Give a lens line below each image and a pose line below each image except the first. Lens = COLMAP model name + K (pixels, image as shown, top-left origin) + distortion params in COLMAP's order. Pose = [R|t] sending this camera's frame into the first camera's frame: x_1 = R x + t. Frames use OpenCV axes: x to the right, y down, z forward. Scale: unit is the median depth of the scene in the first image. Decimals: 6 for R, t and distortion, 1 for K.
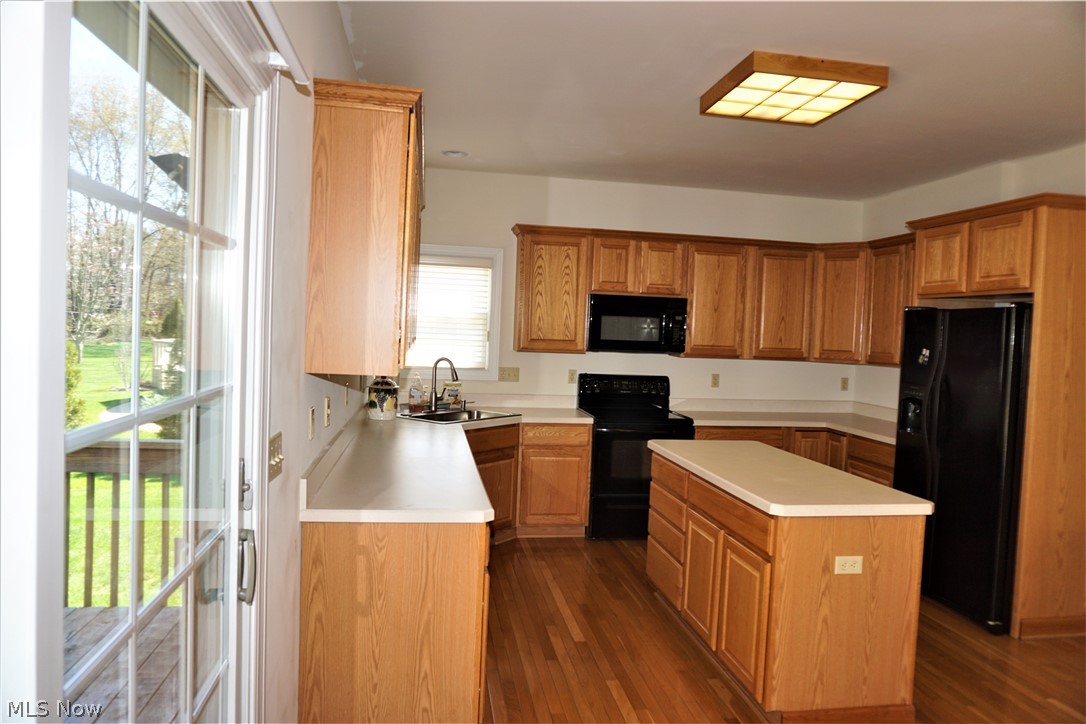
lens RADIAL K [[724.7, 0, 544.5], [0, 724.7, 363.7], [0, 0, 1]] dist [-0.049150, 0.004916]
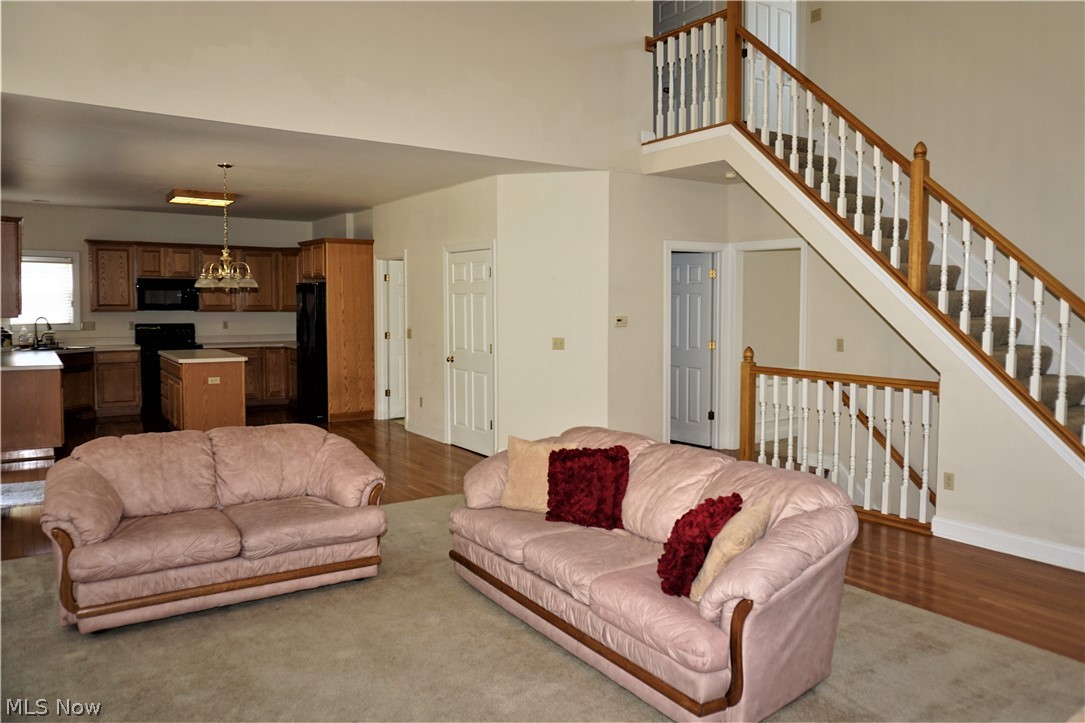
lens RADIAL K [[772.8, 0, 548.6], [0, 772.8, 343.9], [0, 0, 1]] dist [0.001053, 0.001210]
pose [[0.905854, -0.055852, 0.419891, 0.172973], [0.046424, 0.998388, 0.032649, 0.049412], [-0.421038, -0.010082, 0.906987, -1.145497]]
